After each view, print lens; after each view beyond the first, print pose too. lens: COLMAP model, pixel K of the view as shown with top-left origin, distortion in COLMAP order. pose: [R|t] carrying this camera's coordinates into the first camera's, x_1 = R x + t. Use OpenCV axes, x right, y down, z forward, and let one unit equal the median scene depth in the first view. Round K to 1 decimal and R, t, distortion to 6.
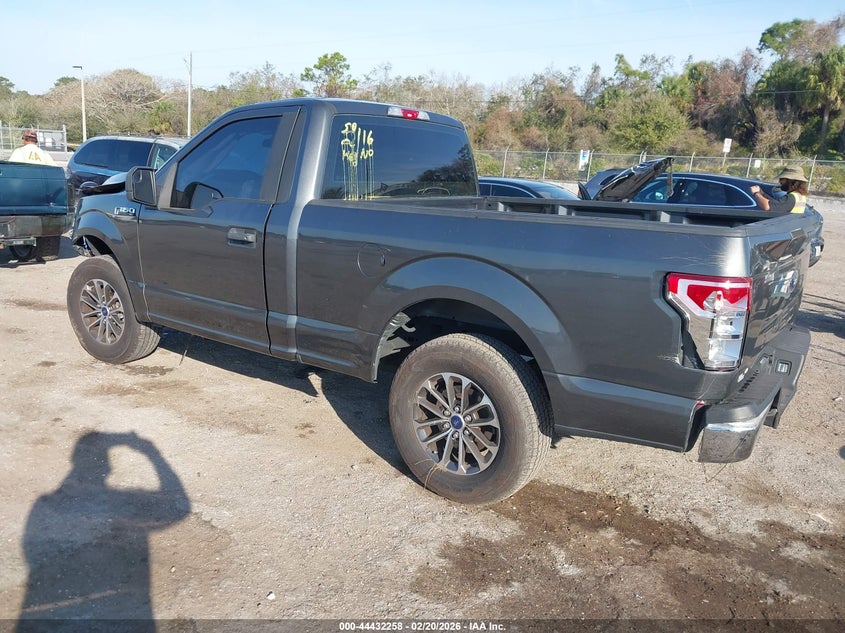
lens RADIAL K [[659.3, 0, 425.9], [0, 659.3, 311.4], [0, 0, 1]] dist [0.003404, 0.004763]
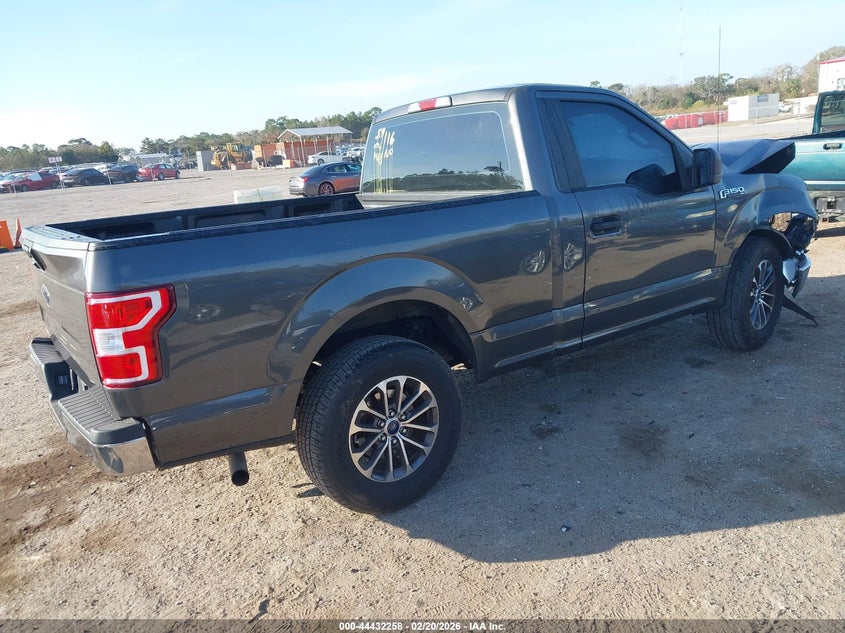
lens RADIAL K [[659.3, 0, 421.9], [0, 659.3, 318.1], [0, 0, 1]] dist [0.003404, 0.004763]
pose [[-0.305786, 0.213843, -0.927775, 1.056412], [-0.134233, 0.955035, 0.264368, -0.284175], [0.942590, 0.205378, -0.263332, 1.459537]]
